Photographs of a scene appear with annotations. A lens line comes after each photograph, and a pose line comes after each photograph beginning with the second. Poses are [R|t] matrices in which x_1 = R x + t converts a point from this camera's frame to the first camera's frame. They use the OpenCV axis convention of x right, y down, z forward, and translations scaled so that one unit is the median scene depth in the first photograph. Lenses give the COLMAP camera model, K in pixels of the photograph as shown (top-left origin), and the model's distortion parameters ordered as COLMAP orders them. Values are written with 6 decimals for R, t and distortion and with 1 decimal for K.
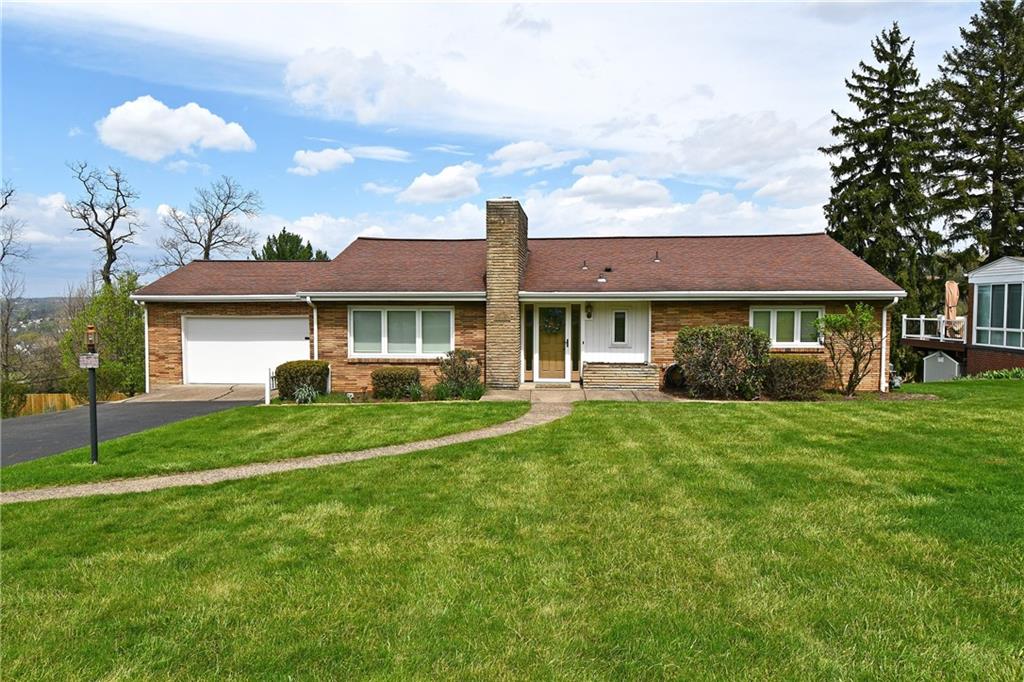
lens RADIAL K [[711.3, 0, 510.9], [0, 711.3, 336.7], [0, 0, 1]] dist [0.008498, 0.001971]
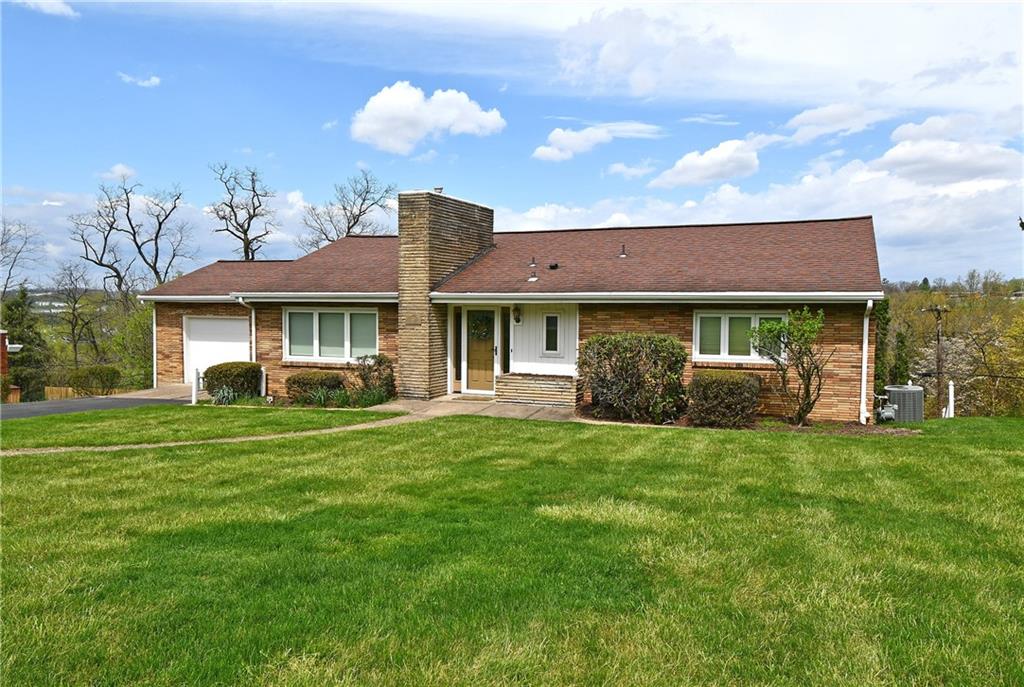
lens RADIAL K [[845.3, 0, 512.6], [0, 845.3, 346.2], [0, 0, 1]] dist [0.004161, 0.014610]
pose [[0.944400, 0.021676, -0.328083, 0.441564], [-0.021533, 0.999760, 0.004067, -0.001402], [0.328092, 0.003224, 0.944640, 0.014921]]
